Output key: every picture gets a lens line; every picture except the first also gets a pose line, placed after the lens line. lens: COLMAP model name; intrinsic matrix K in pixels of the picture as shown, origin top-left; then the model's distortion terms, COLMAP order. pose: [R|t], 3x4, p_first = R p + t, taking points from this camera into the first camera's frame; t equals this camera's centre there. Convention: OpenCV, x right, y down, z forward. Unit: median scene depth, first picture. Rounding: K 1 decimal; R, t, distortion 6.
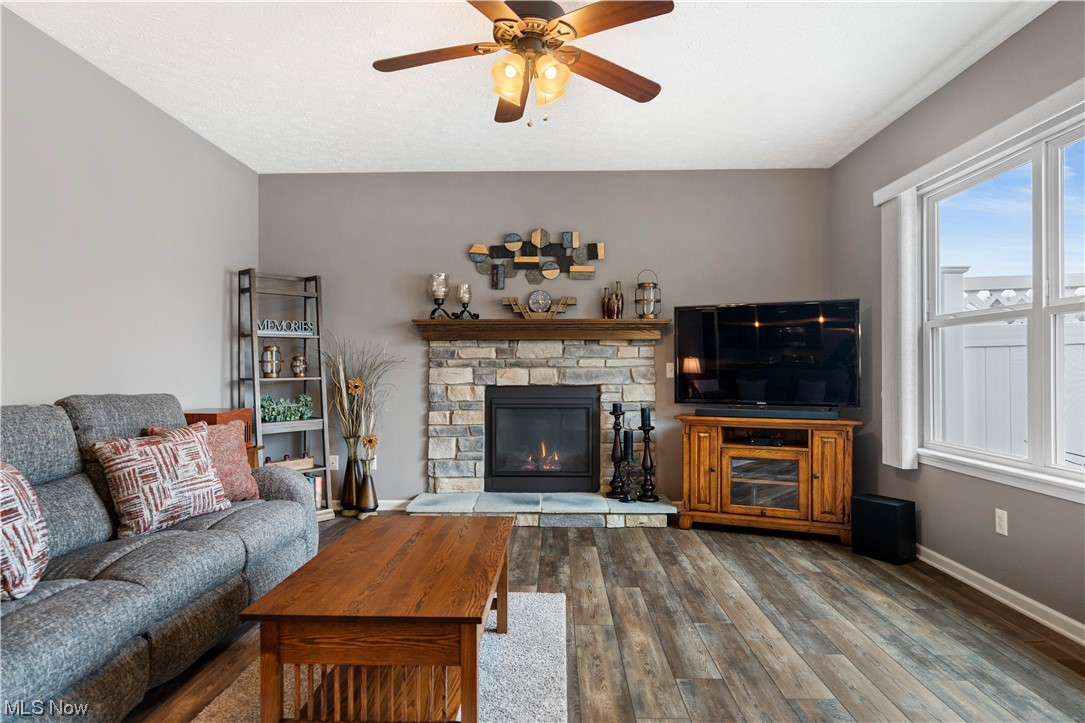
lens RADIAL K [[611.9, 0, 543.1], [0, 611.9, 366.8], [0, 0, 1]] dist [-0.001879, -0.000026]
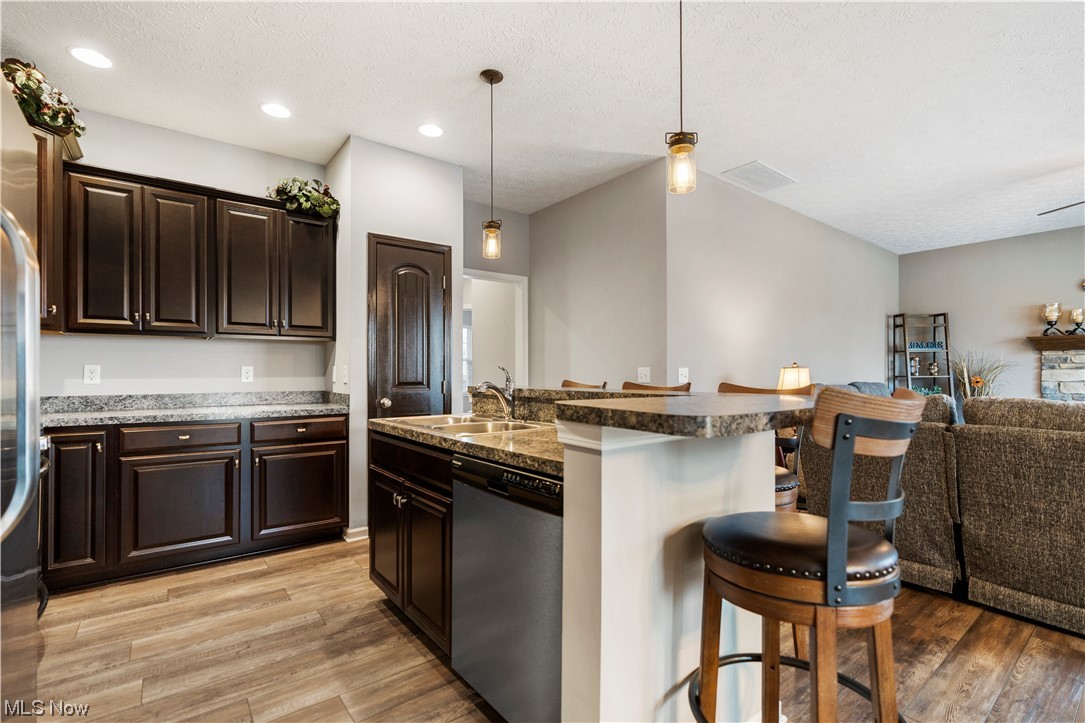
lens RADIAL K [[491.0, 0, 544.8], [0, 491.0, 371.0], [0, 0, 1]] dist [-0.002955, -0.000286]
pose [[0.630037, 0.000251, -0.776565, -0.030242], [0.003569, 0.999988, 0.003219, -0.003368], [0.776557, -0.004800, 0.630029, -0.633190]]
